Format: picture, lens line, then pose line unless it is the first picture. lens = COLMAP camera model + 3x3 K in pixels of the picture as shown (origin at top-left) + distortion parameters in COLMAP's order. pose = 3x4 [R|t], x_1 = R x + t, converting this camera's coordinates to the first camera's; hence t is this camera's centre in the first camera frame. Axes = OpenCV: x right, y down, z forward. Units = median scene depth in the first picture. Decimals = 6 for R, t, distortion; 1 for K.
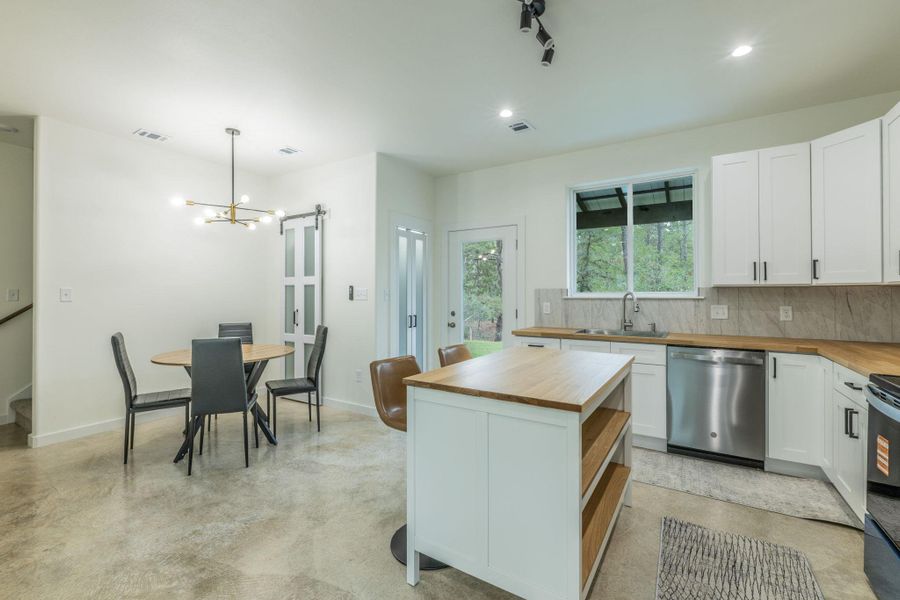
lens RADIAL K [[389.7, 0, 449.5], [0, 389.7, 293.9], [0, 0, 1]] dist [-0.003117, -0.000905]
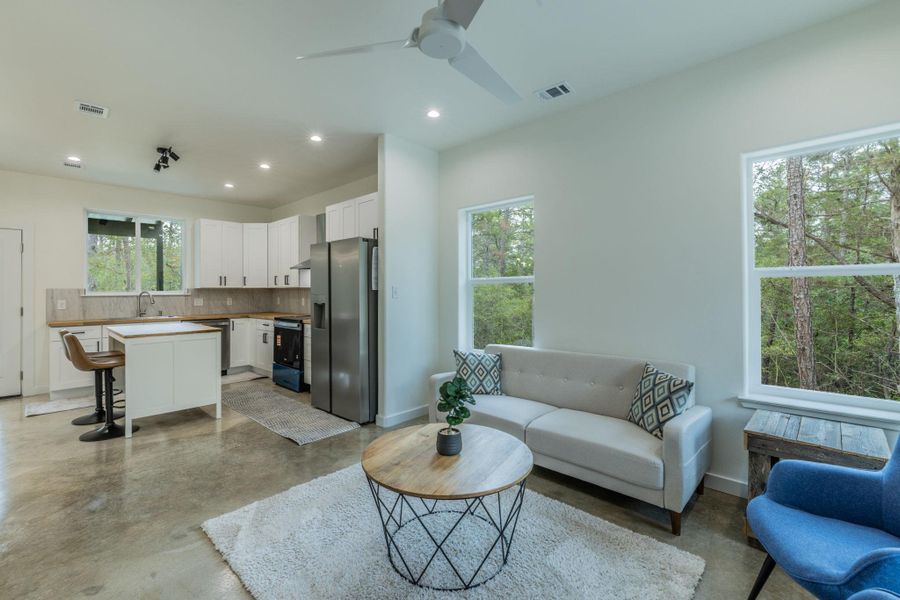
lens RADIAL K [[389.7, 0, 444.3], [0, 389.7, 292.3], [0, 0, 1]] dist [-0.003117, -0.000905]
pose [[0.198335, -0.004417, 0.980124, -0.806381], [0.005192, 0.999981, 0.003456, -0.000298], [-0.980121, 0.004403, 0.198354, -0.454977]]
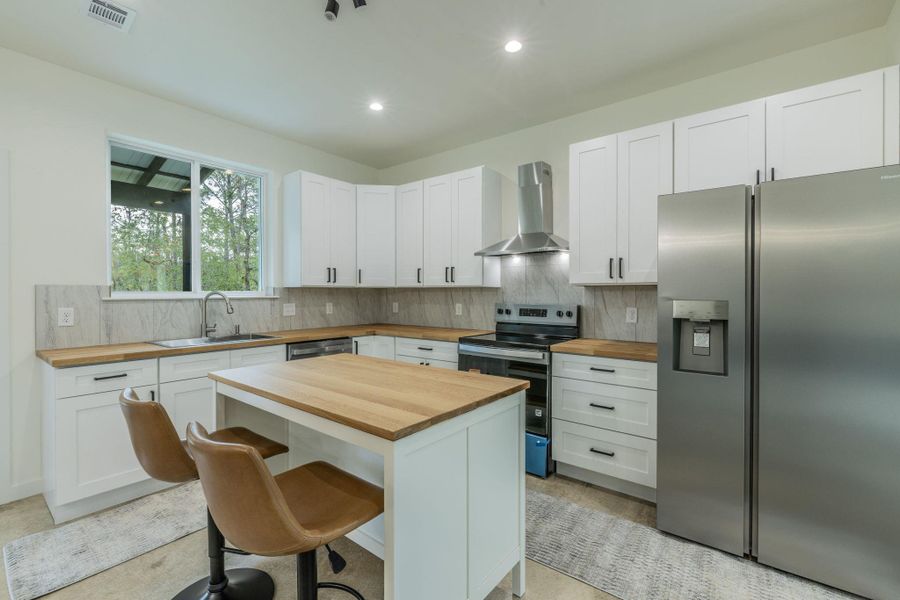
lens RADIAL K [[389.7, 0, 445.4], [0, 389.7, 296.6], [0, 0, 1]] dist [-0.003117, -0.000905]
pose [[0.108512, -0.010061, 0.994044, -0.340047], [-0.001695, 0.999945, 0.010305, -0.002791], [-0.994094, -0.002803, 0.108490, 0.407756]]
